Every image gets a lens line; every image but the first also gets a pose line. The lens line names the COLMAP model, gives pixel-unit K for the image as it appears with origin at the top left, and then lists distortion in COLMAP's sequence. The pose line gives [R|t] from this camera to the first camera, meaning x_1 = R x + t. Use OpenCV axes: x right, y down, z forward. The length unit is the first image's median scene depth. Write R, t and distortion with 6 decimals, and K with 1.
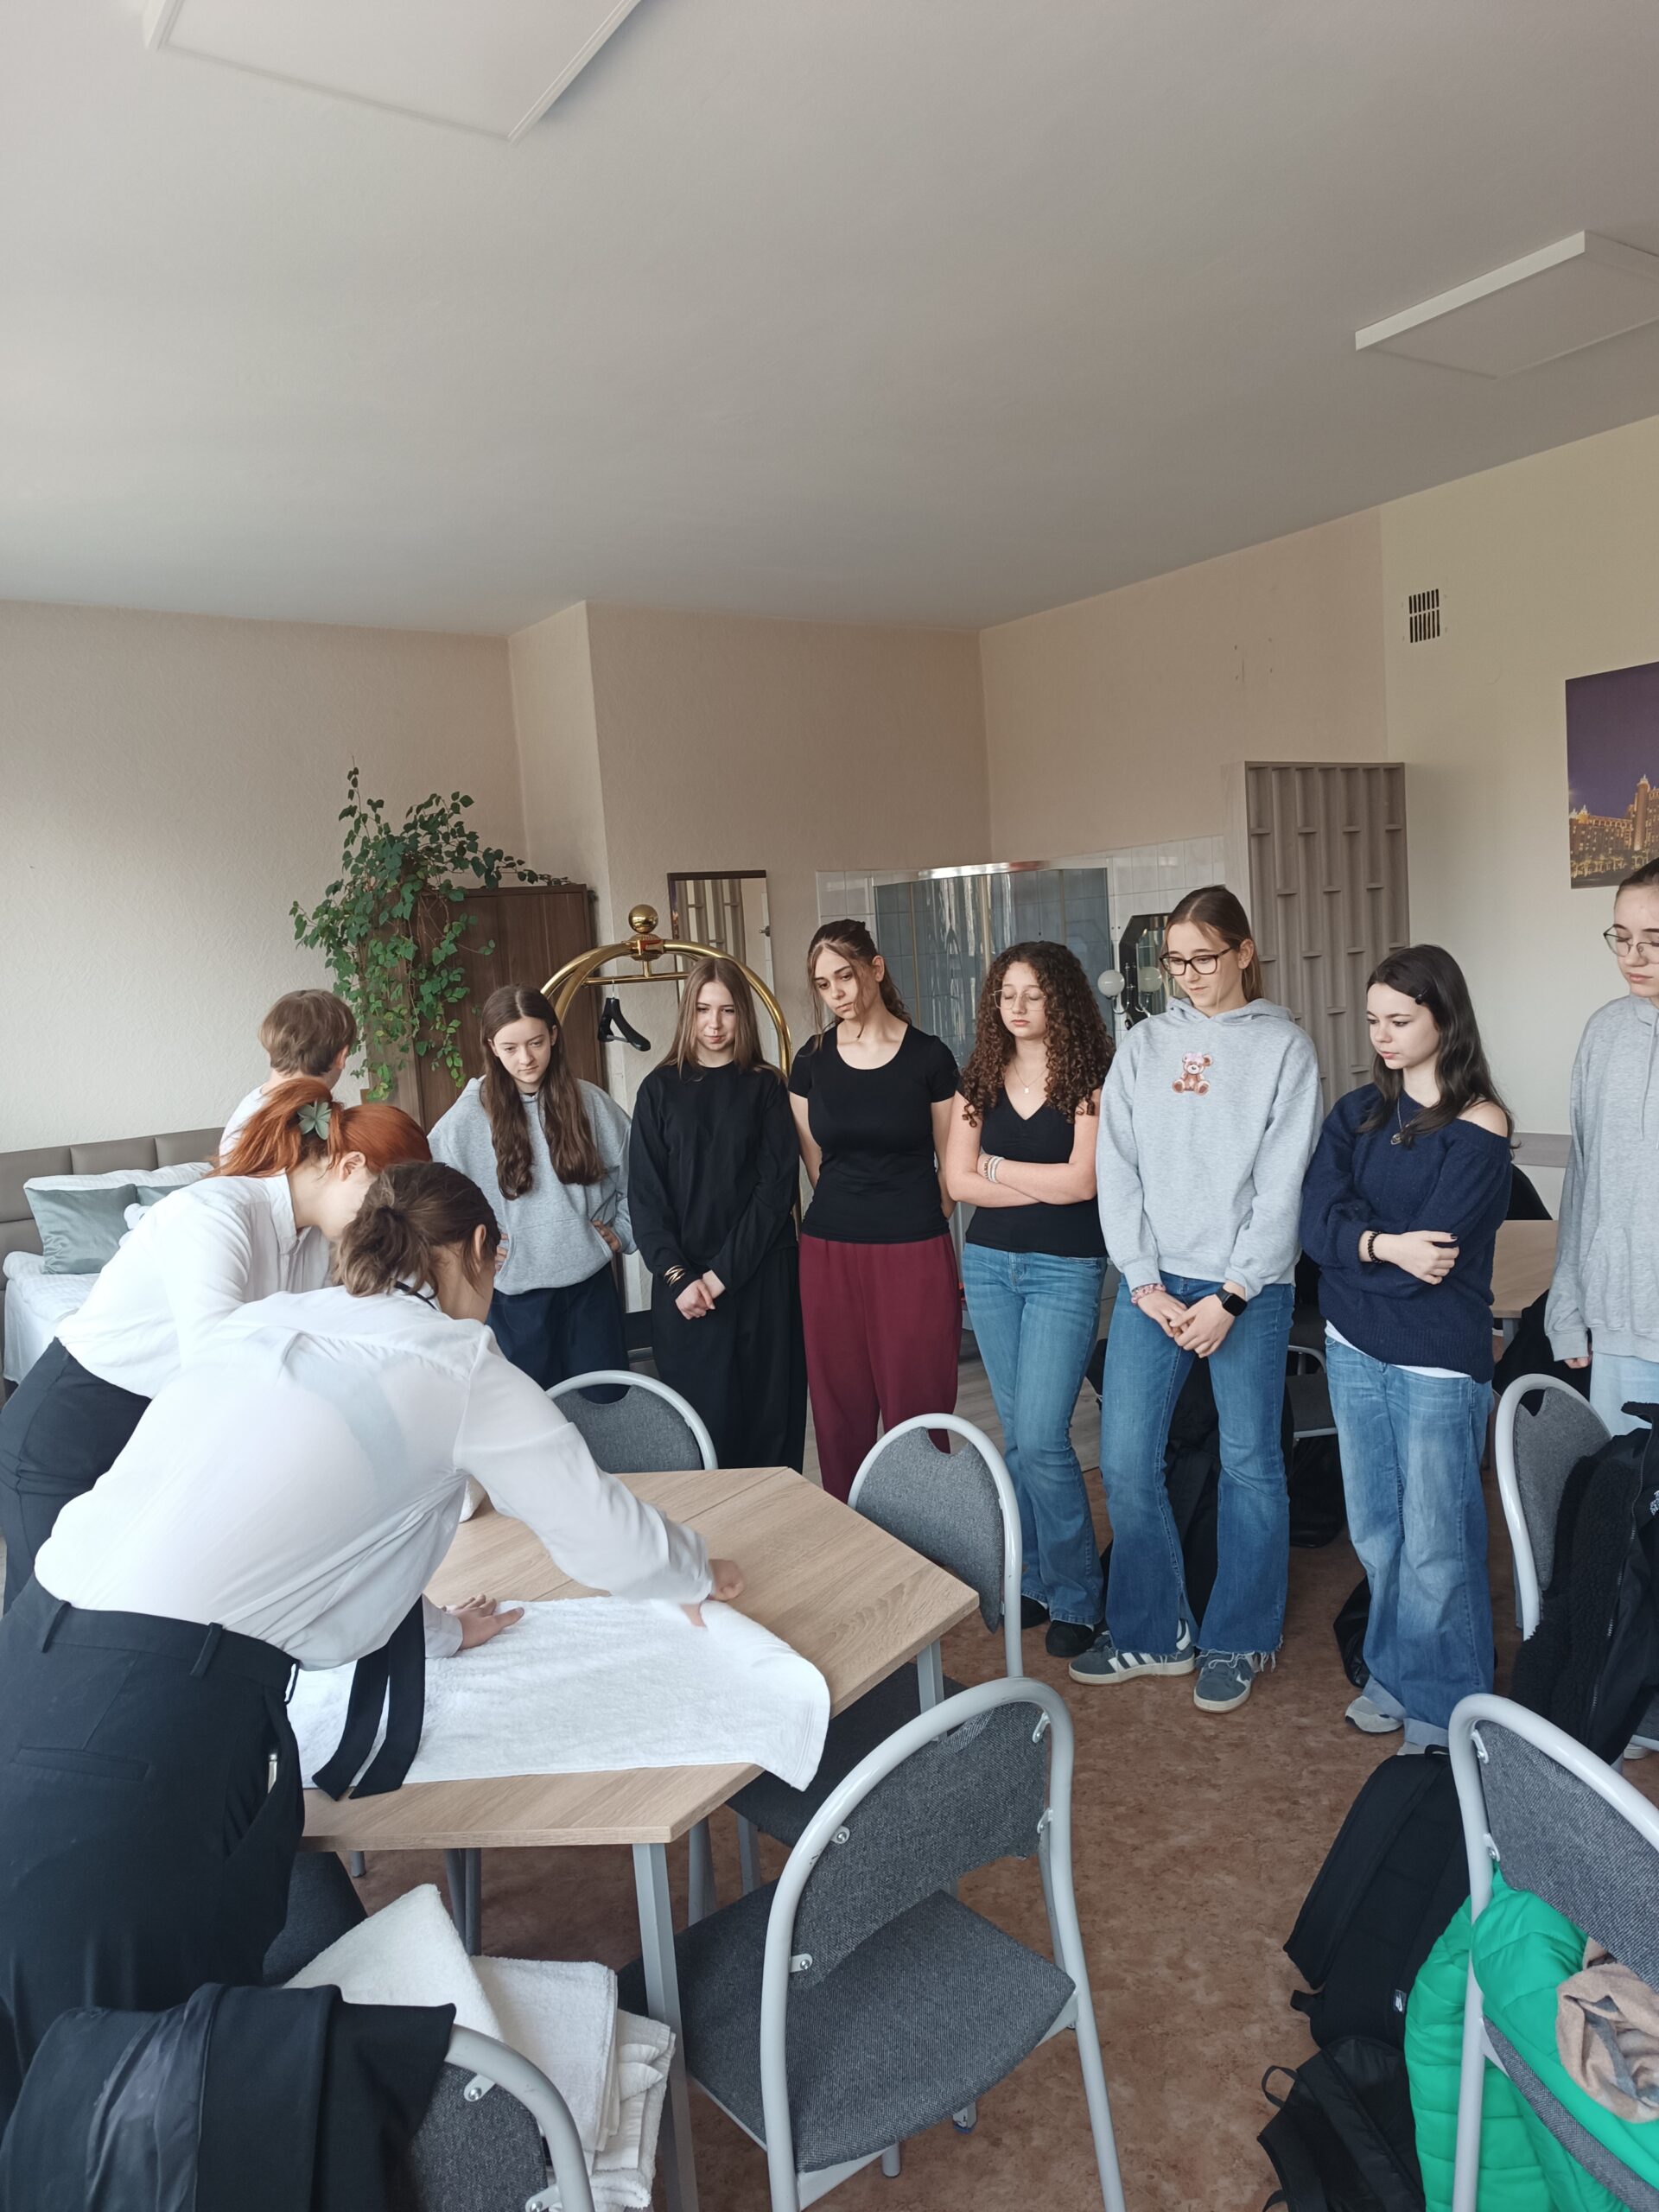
lens RADIAL K [[1568.9, 0, 833.4], [0, 1568.9, 1098.3], [0, 0, 1]] dist [0.056027, -0.102058]
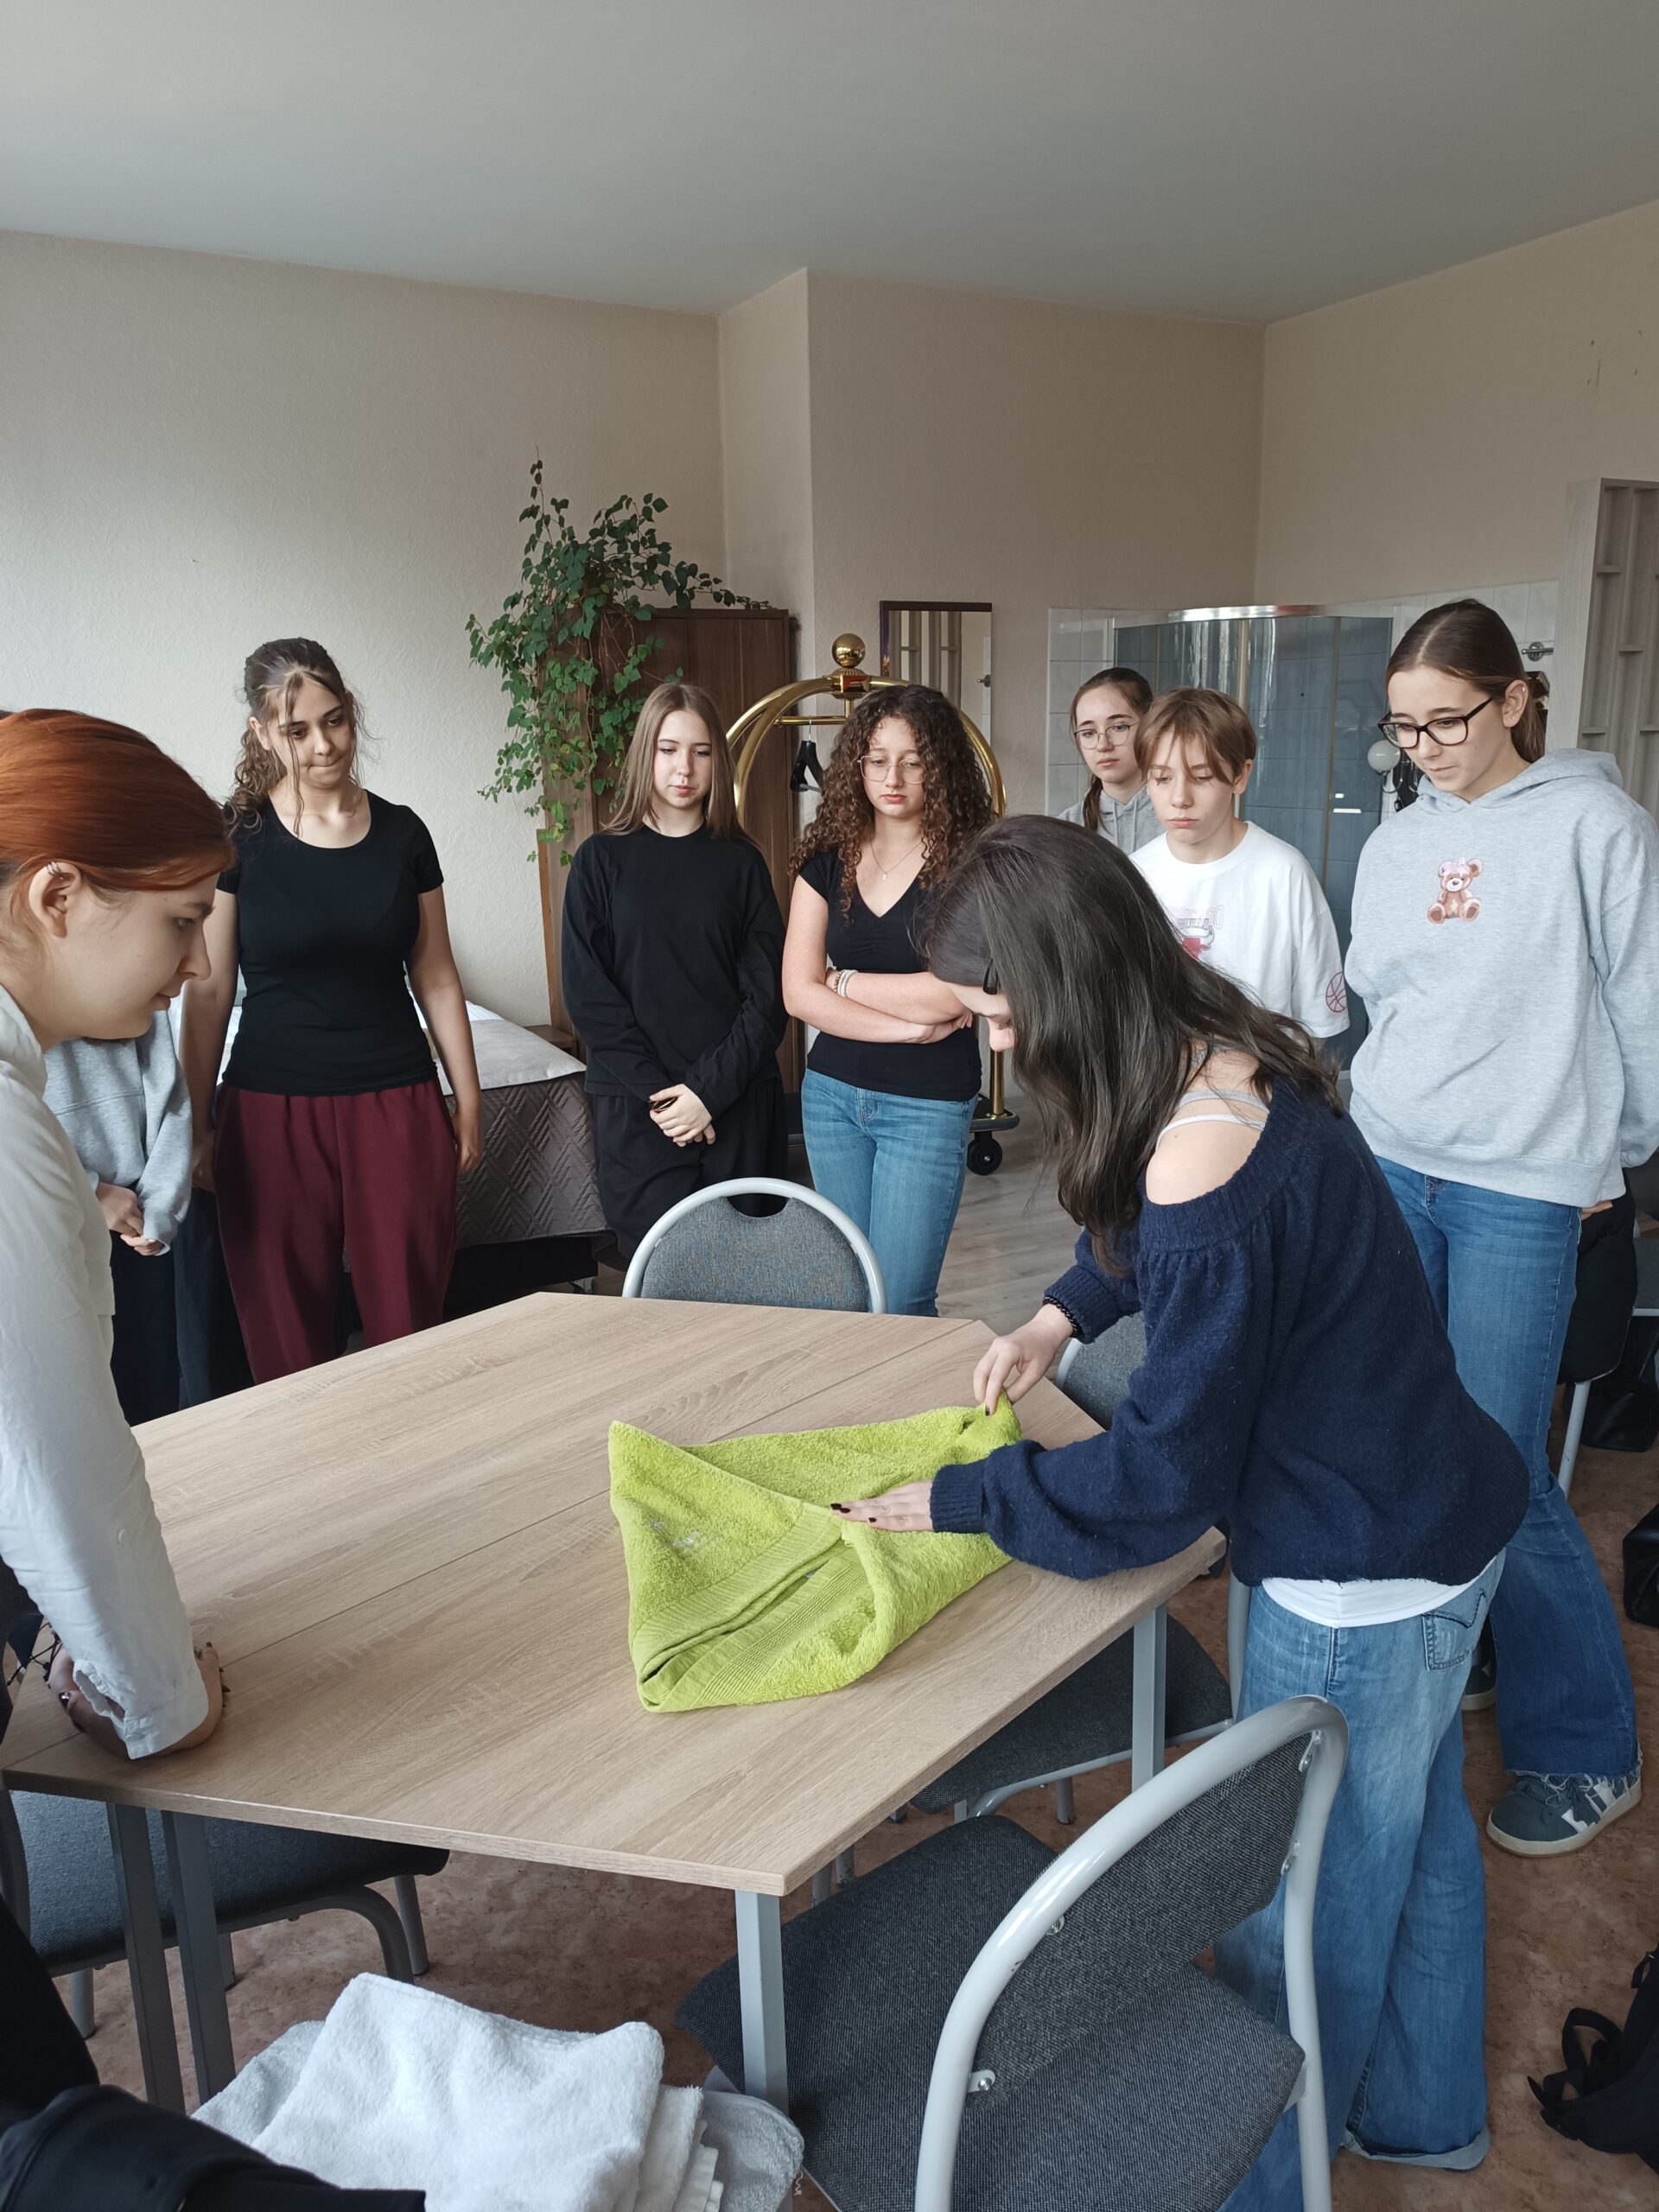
lens RADIAL K [[1584.1, 0, 830.2], [0, 1584.1, 1094.5], [0, 0, 1]] dist [0.042228, -0.044084]
pose [[0.989842, 0.079007, -0.118199, -0.006712], [-0.061543, 0.987556, 0.144725, 0.002955], [0.128162, -0.135980, 0.982387, 0.091116]]
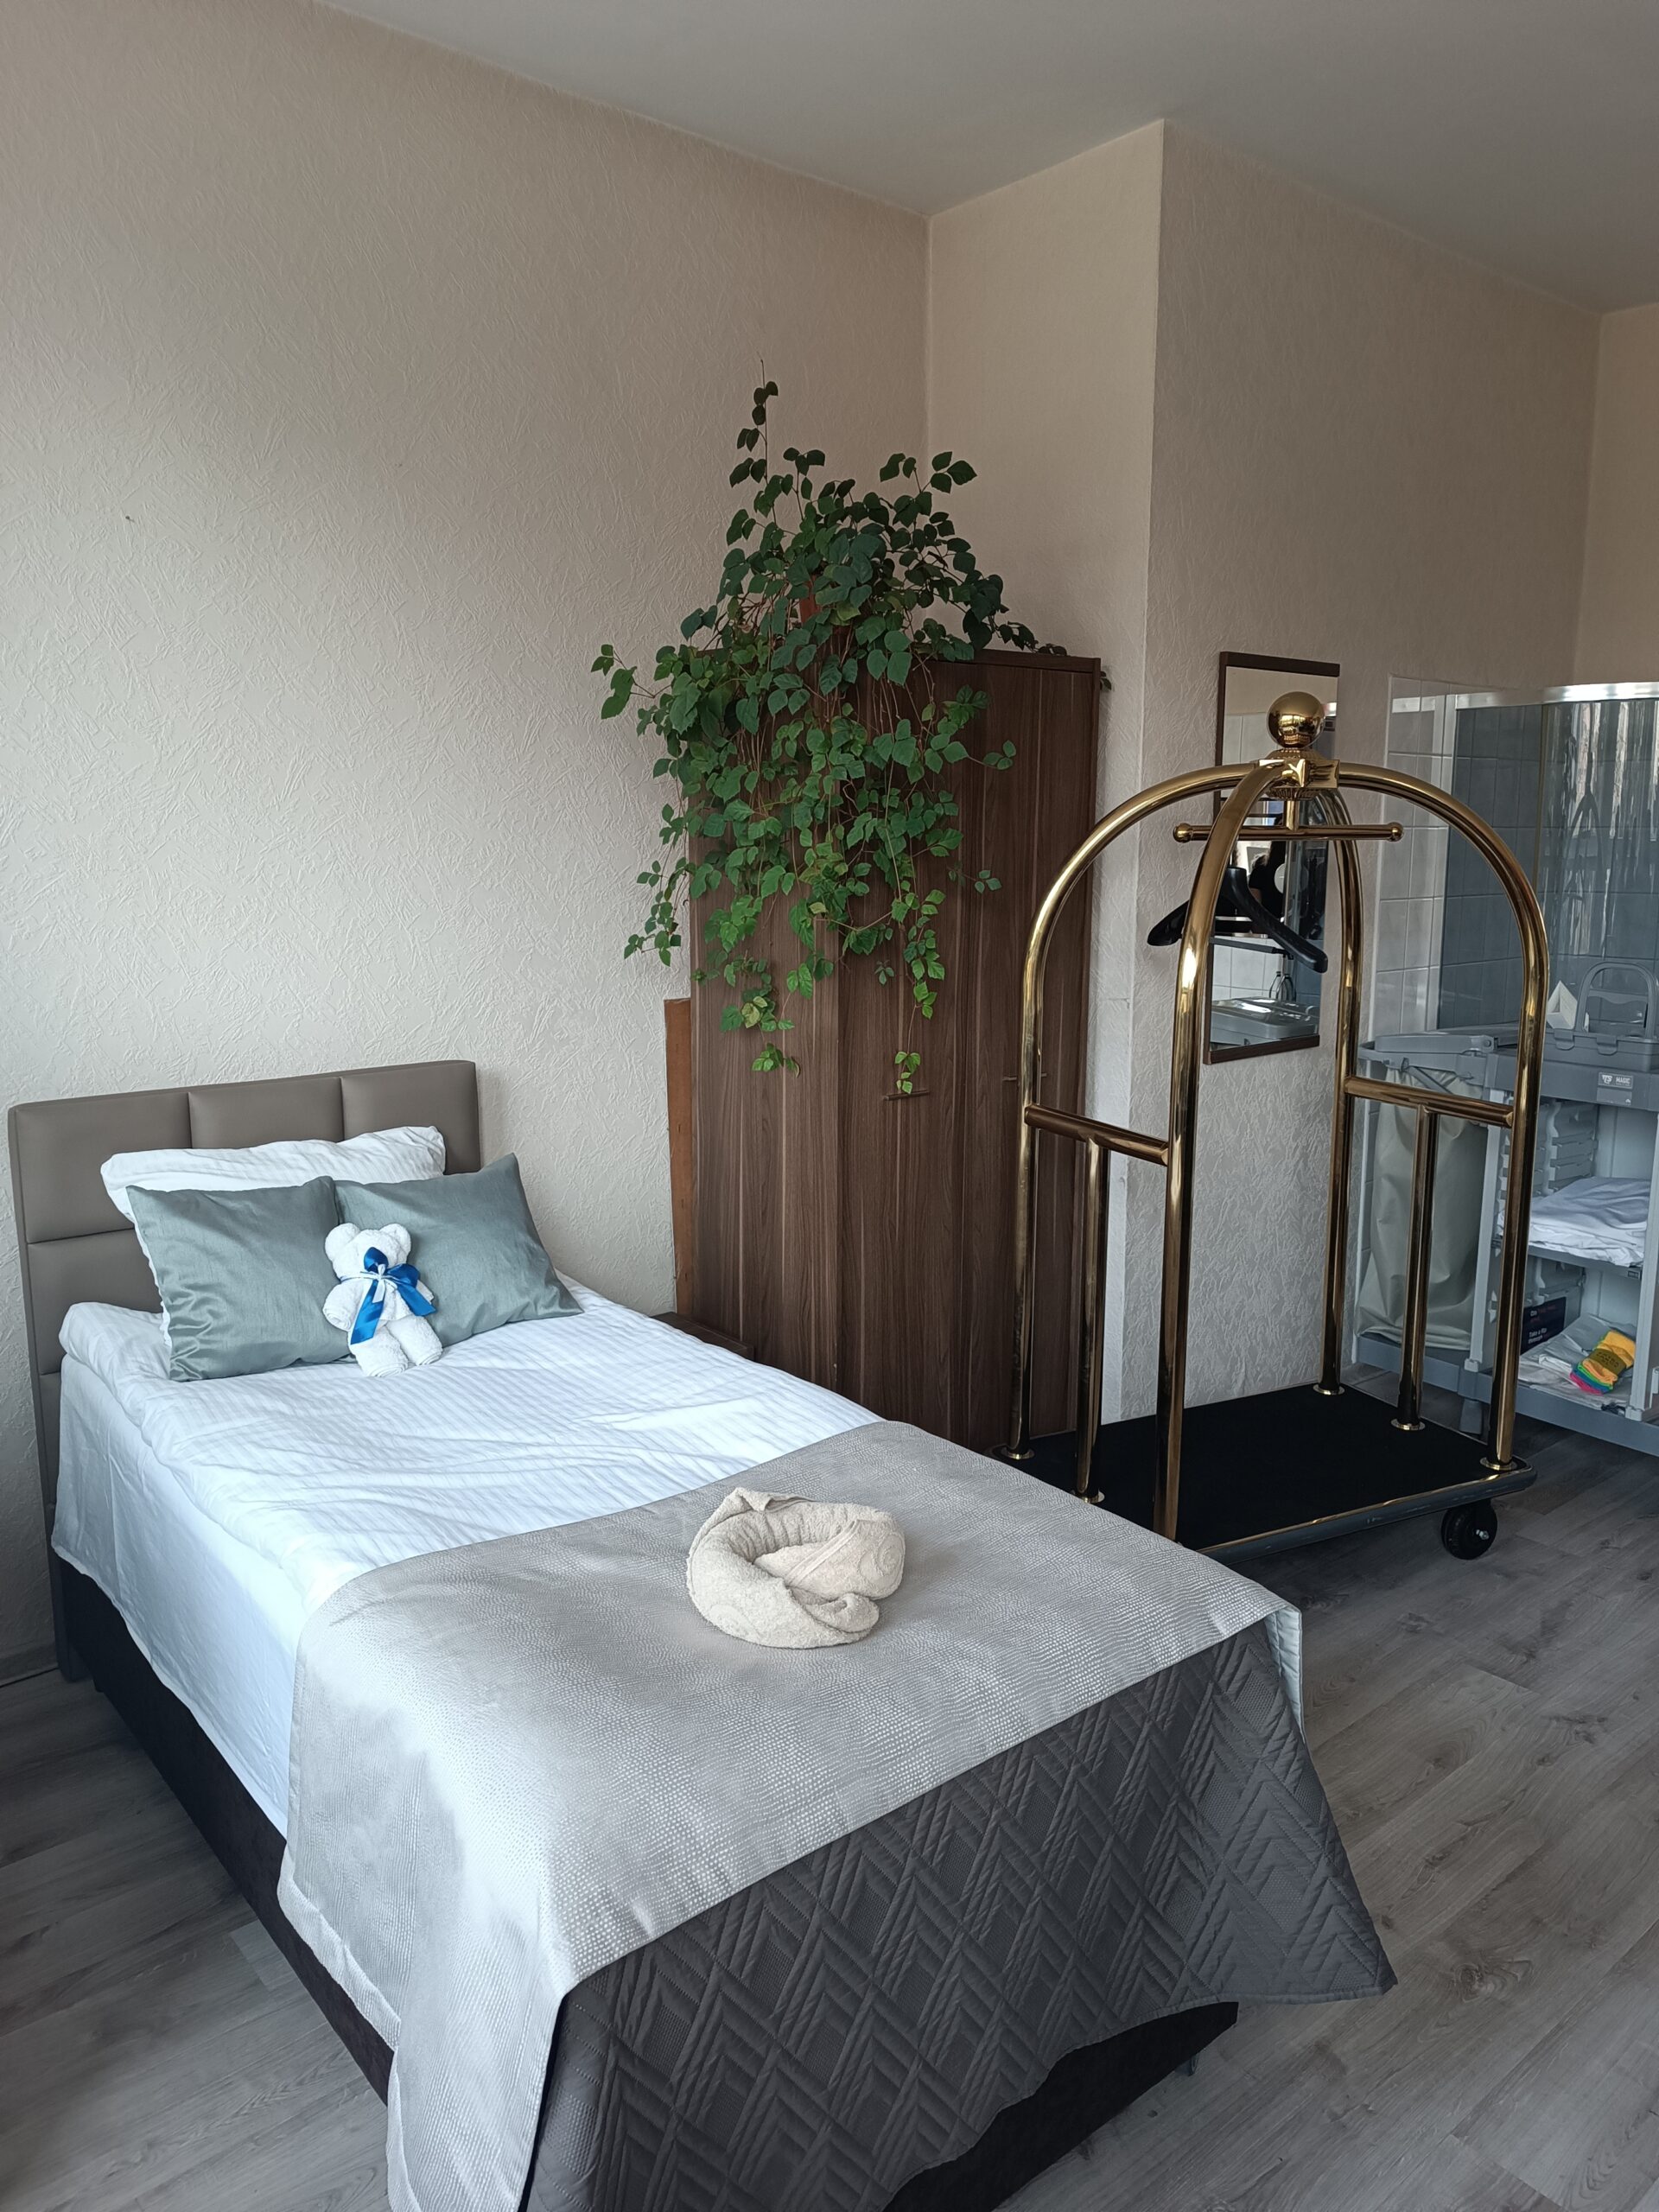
lens RADIAL K [[1584.1, 0, 830.2], [0, 1584.1, 1094.5], [0, 0, 1]] dist [0.042228, -0.044084]
pose [[0.994971, 0.053817, 0.084478, -0.314621], [-0.059831, 0.995726, 0.070354, -0.016567], [-0.080331, -0.075054, 0.993939, 0.465123]]
